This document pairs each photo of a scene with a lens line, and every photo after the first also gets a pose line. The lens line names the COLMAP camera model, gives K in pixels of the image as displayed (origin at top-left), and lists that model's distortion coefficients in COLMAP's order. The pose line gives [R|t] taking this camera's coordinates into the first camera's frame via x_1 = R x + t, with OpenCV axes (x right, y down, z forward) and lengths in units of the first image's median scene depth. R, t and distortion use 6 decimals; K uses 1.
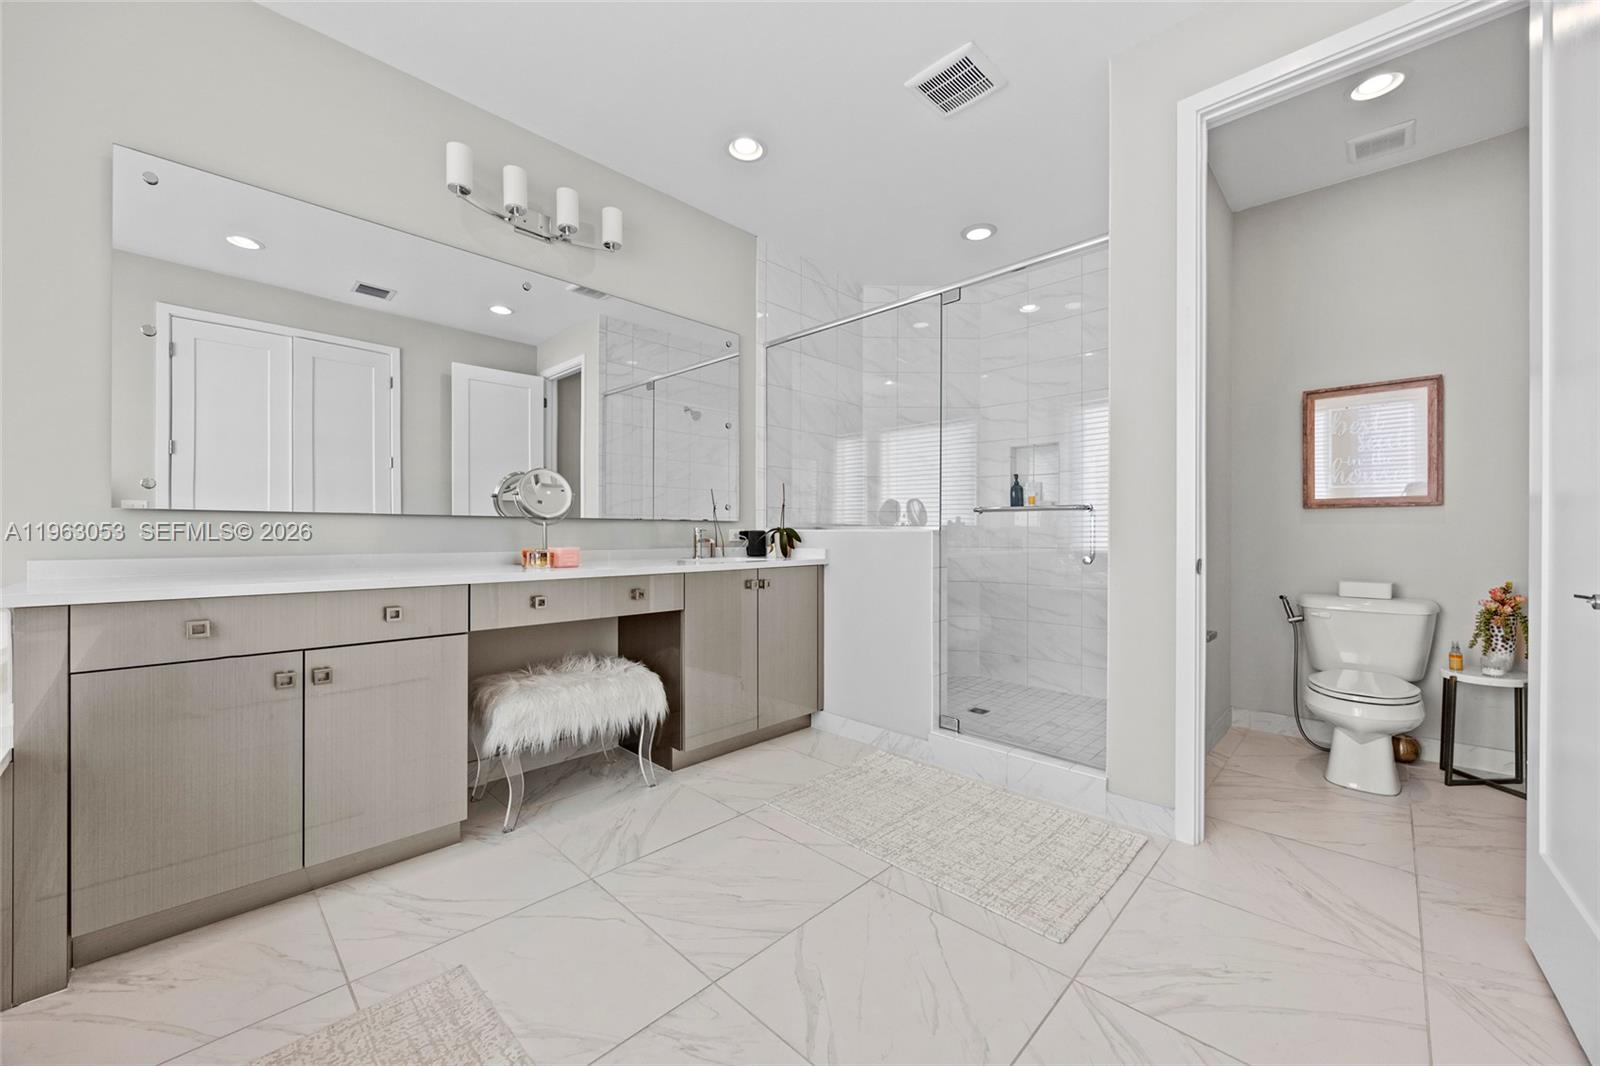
lens RADIAL K [[611.4, 0, 805.6], [0, 611.4, 533.2], [0, 0, 1]] dist [-0.002827, -0.000481]
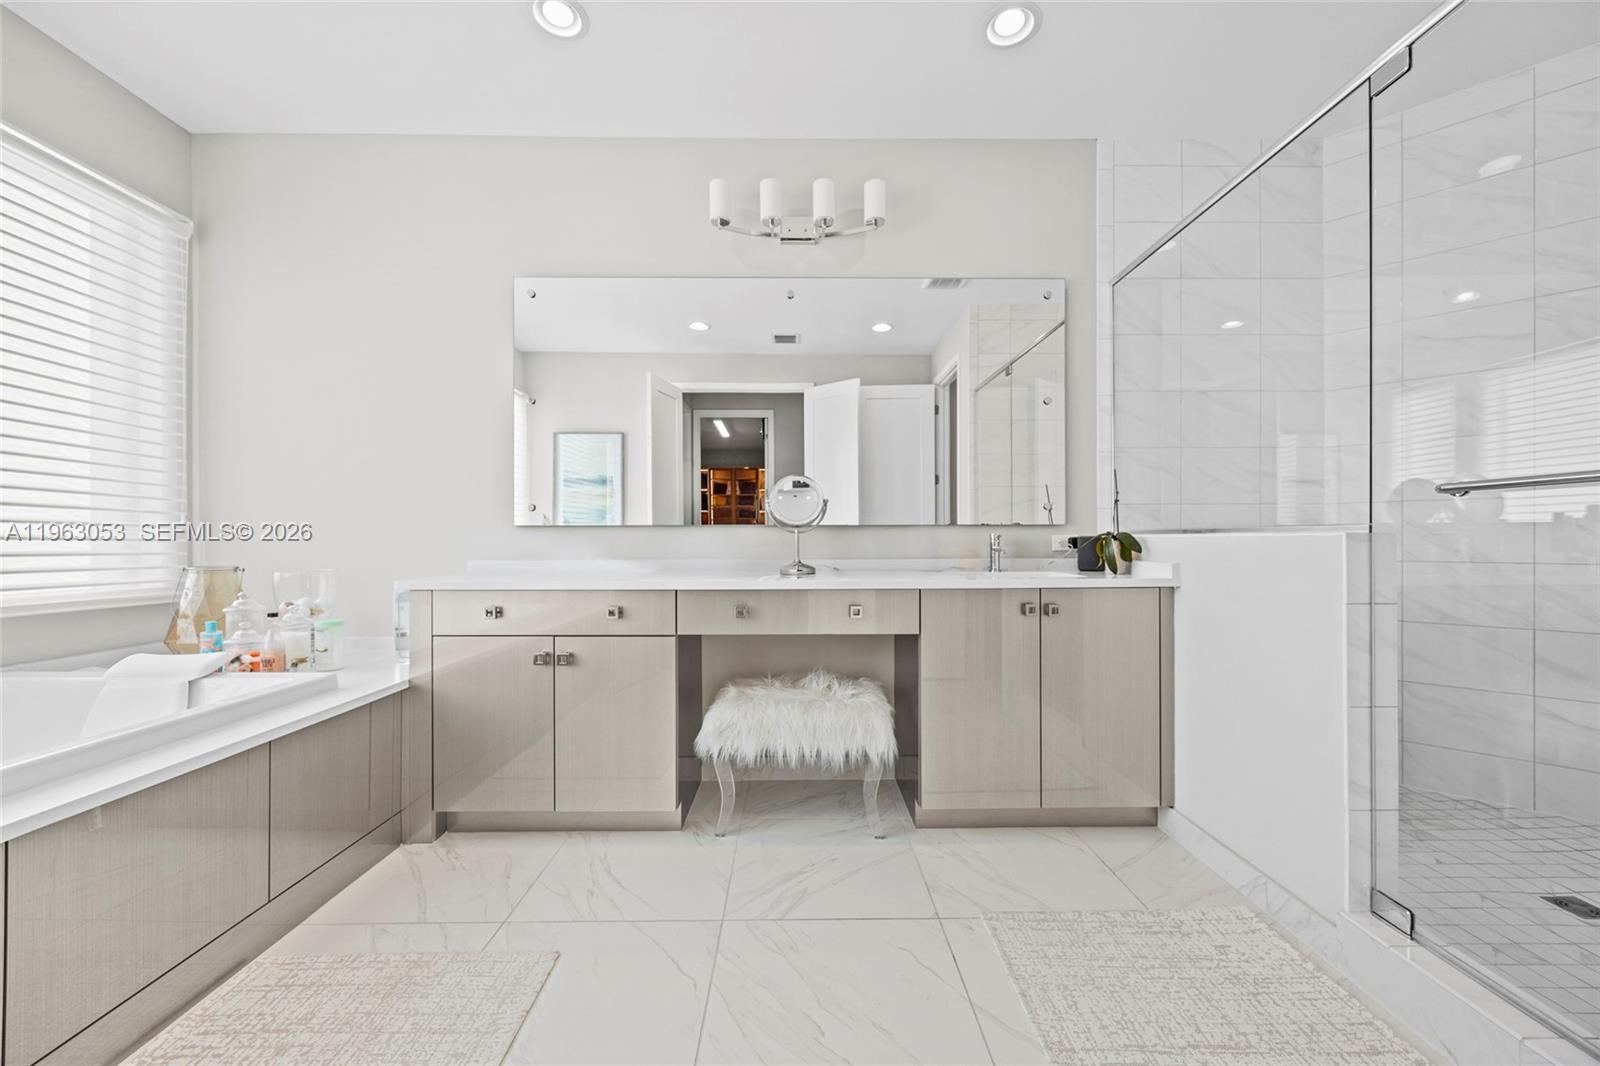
lens RADIAL K [[611.4, 0, 797.8], [0, 611.4, 541.2], [0, 0, 1]] dist [-0.002827, -0.000481]
pose [[0.699012, -0.004587, -0.715095, 0.250148], [0.004395, 0.999988, -0.002118, 0.001925], [0.715097, -0.001662, 0.699024, 0.290739]]
